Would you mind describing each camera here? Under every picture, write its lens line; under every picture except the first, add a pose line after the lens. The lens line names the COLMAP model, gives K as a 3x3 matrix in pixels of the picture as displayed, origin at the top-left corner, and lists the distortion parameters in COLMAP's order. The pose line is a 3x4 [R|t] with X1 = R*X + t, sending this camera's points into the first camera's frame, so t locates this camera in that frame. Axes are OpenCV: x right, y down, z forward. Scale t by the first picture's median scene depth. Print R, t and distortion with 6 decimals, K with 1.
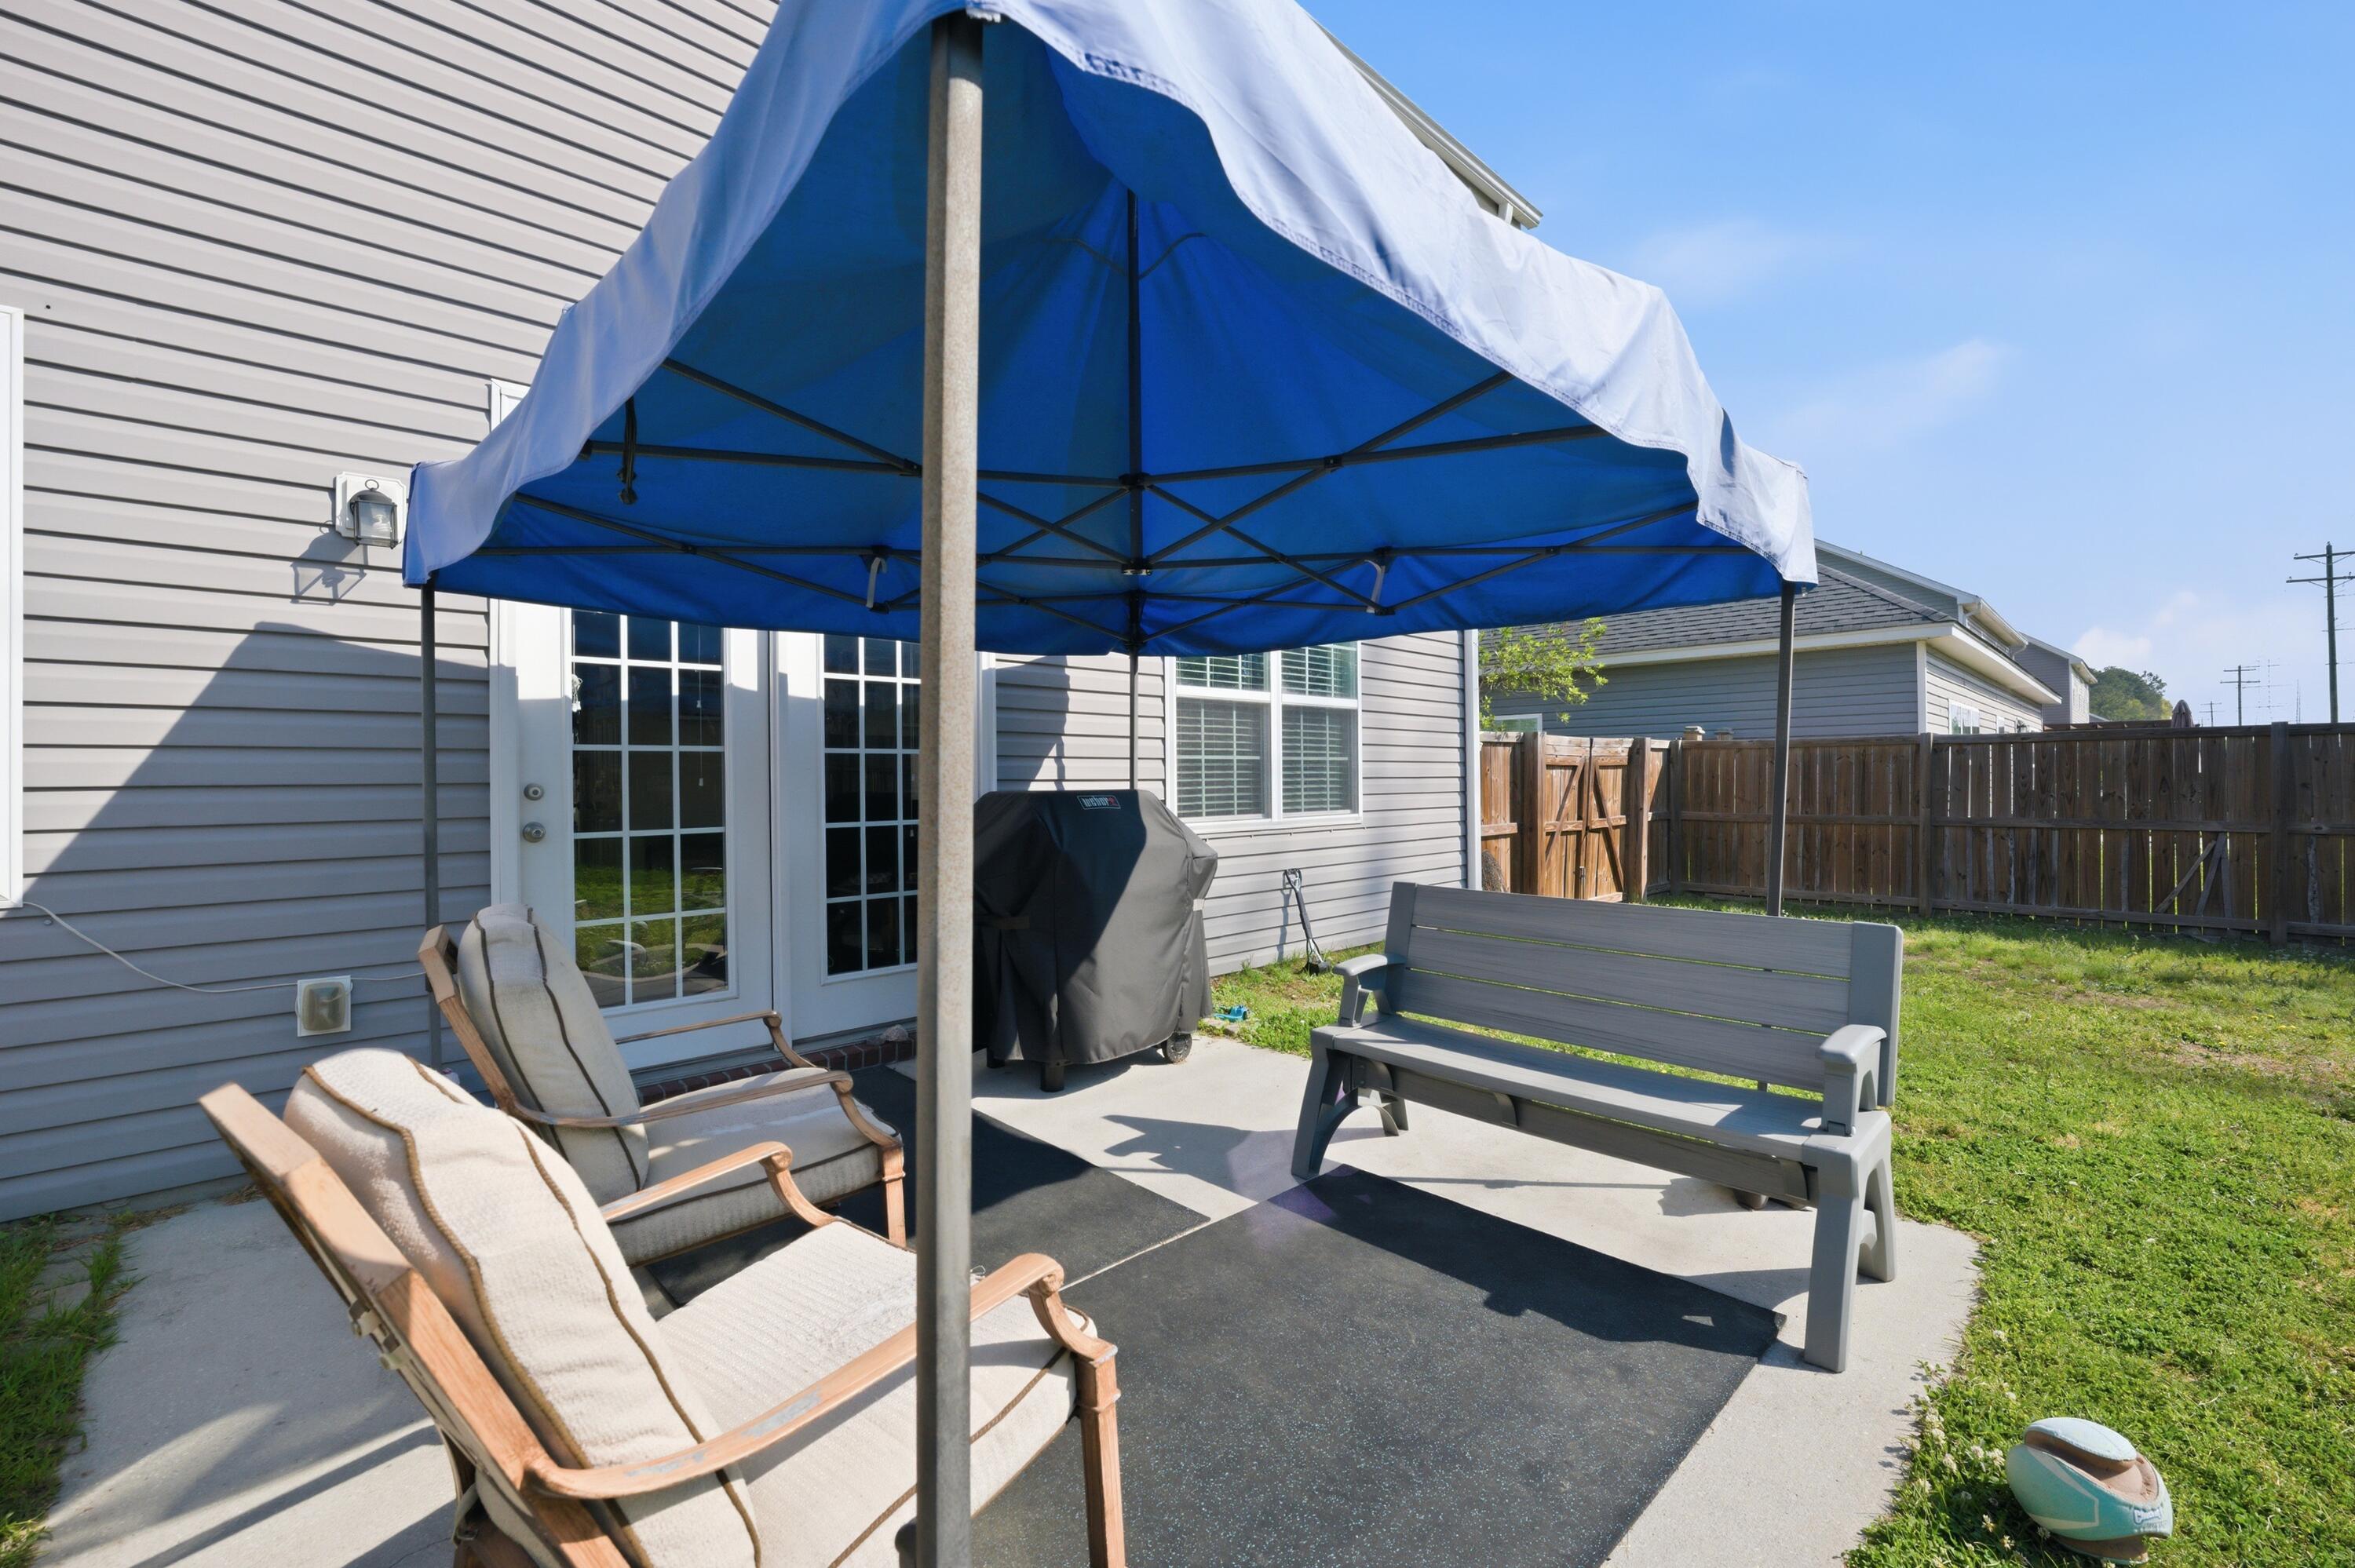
lens RADIAL K [[991.8, 0, 1177.5], [0, 991.8, 784.0], [0, 0, 1]] dist [-0.019752, 0.000654]
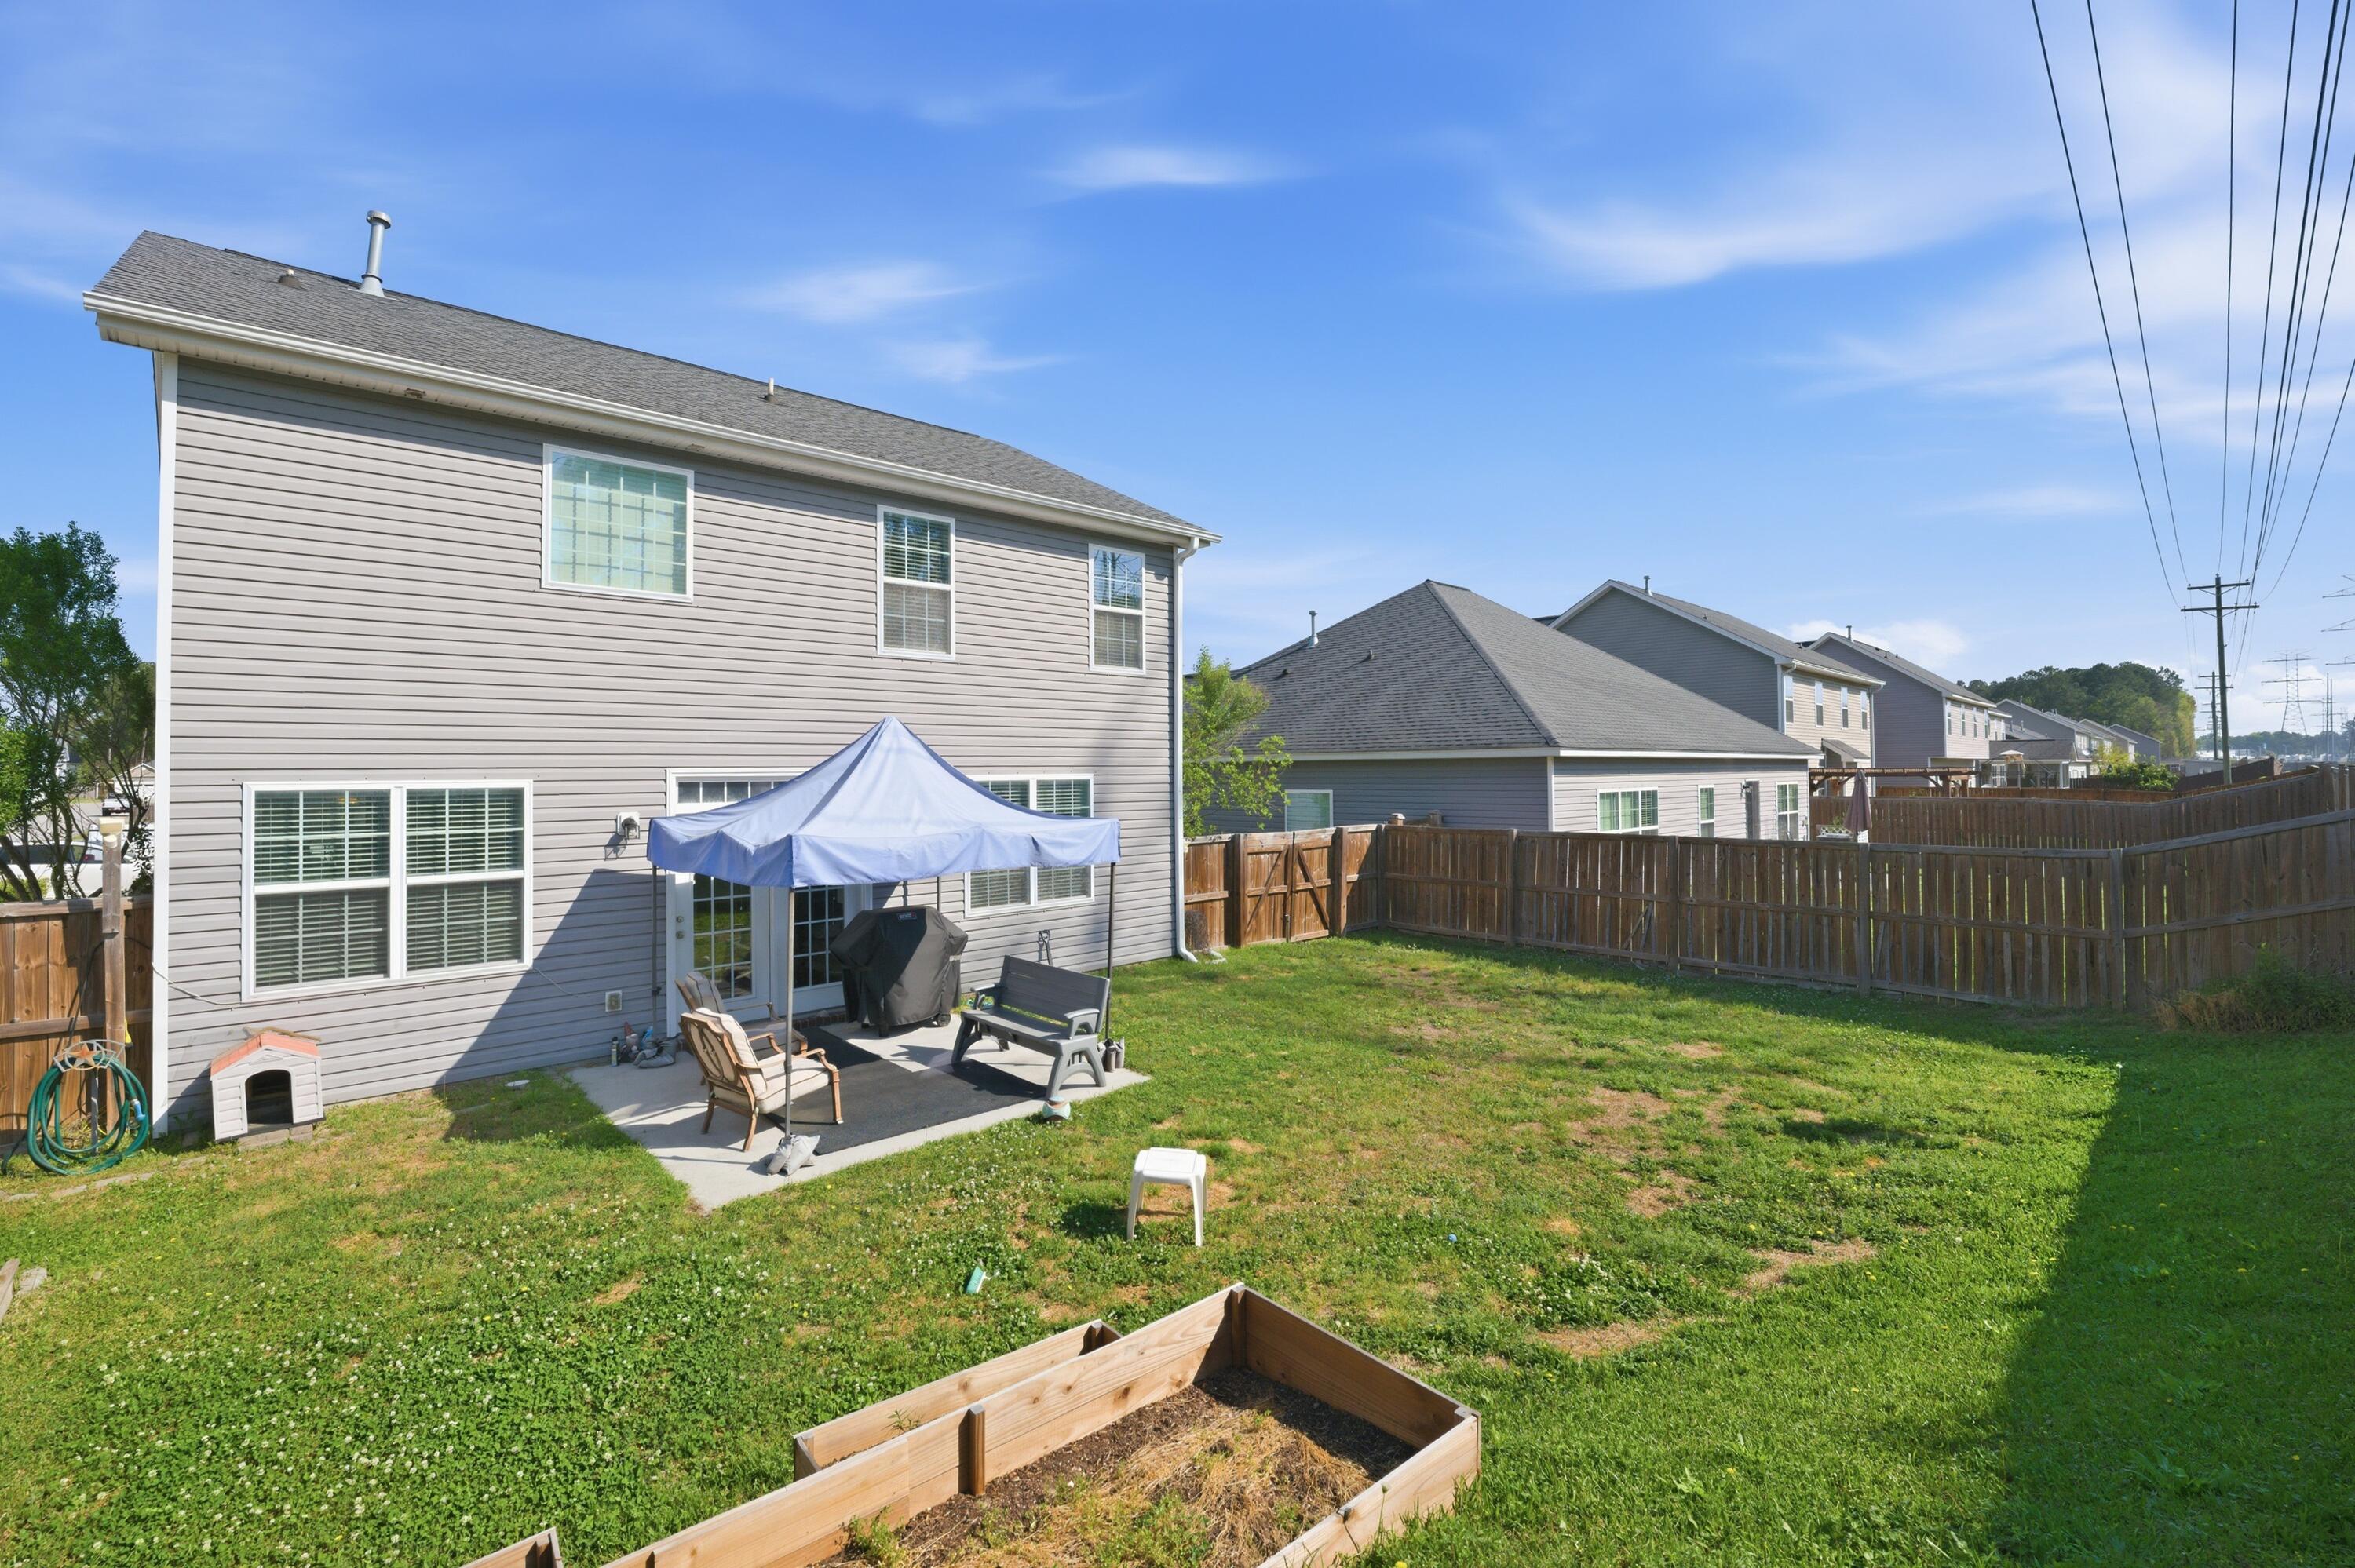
lens RADIAL K [[1032.1, 0, 1164.6], [0, 1032.1, 762.4], [0, 0, 1]] dist [-0.016400, -0.000240]
pose [[0.999682, -0.002088, -0.025123, 0.373996], [0.001790, 0.999928, -0.011888, -0.198940], [0.025146, 0.011839, 0.999614, -0.907074]]
